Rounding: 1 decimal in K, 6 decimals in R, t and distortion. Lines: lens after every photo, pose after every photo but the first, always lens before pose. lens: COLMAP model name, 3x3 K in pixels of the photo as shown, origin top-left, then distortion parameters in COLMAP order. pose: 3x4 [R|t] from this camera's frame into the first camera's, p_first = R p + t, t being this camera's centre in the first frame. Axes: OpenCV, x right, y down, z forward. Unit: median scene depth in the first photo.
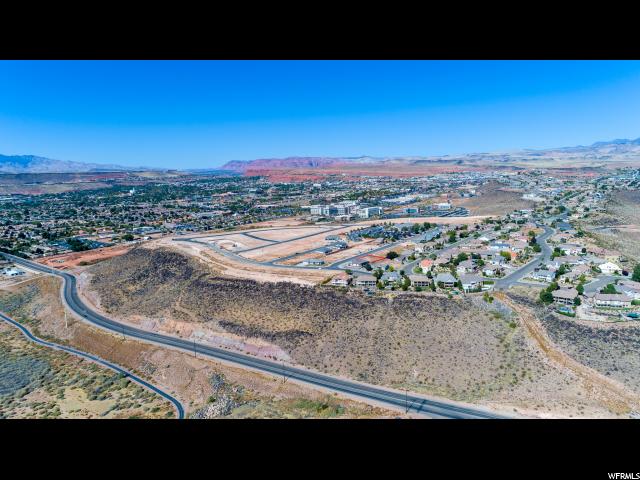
lens RADIAL K [[435.1, 0, 321.0], [0, 435.1, 222.1], [0, 0, 1]] dist [0.023049, 0.002499]
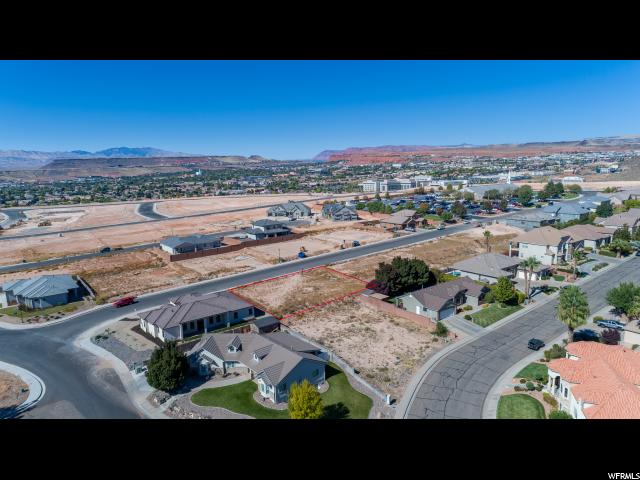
lens RADIAL K [[435.1, 0, 321.0], [0, 435.1, 222.1], [0, 0, 1]] dist [0.023049, 0.002499]
pose [[0.976220, 0.026764, -0.215124, 0.061248], [-0.022555, 0.999504, 0.021994, 0.016537], [0.215606, -0.016618, 0.976339, 0.282292]]
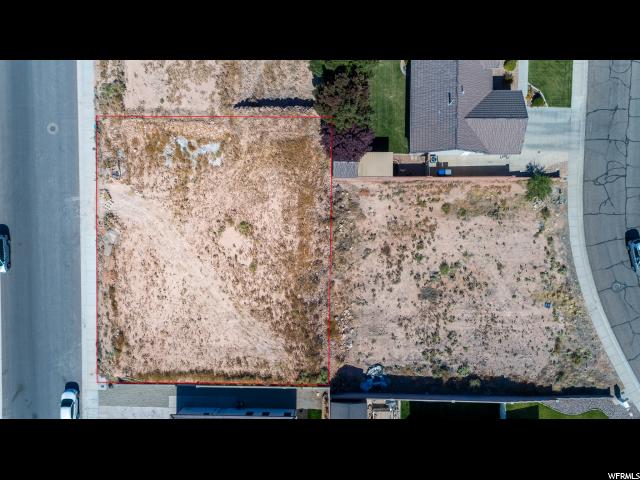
lens RADIAL K [[439.6, 0, 316.2], [0, 439.6, 241.1], [0, 0, 1]] dist [0.024093, 0.001677]
pose [[0.771288, -0.636444, -0.007334, 0.048067], [0.096736, 0.105827, 0.989668, -0.004631], [-0.629092, -0.764029, 0.143191, 0.348412]]
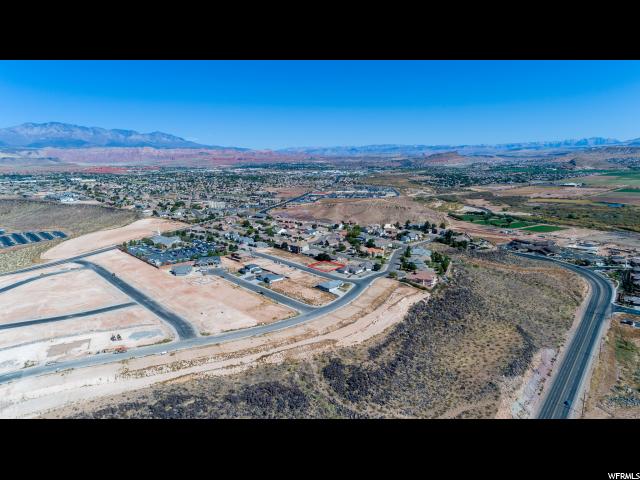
lens RADIAL K [[435.1, 0, 321.0], [0, 435.1, 222.1], [0, 0, 1]] dist [0.023049, 0.002499]
pose [[0.140276, -0.127272, 0.981898, -0.246819], [0.142812, 0.983935, 0.107134, -0.031293], [-0.979759, 0.125198, 0.156198, 0.312222]]
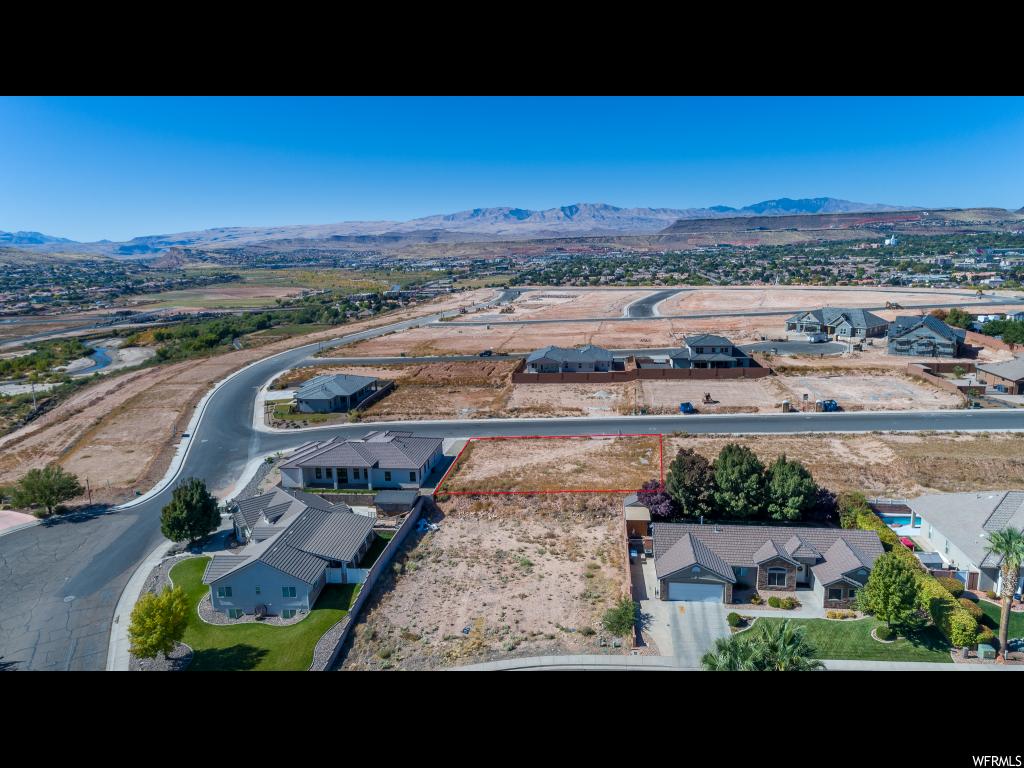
lens RADIAL K [[696.2, 0, 513.6], [0, 696.2, 355.4], [0, 0, 1]] dist [0.023049, 0.002499]
pose [[0.538533, 0.149623, -0.829214, 0.095437], [-0.090372, 0.988688, 0.119707, 0.011499], [0.837744, 0.010472, 0.545962, 0.315356]]
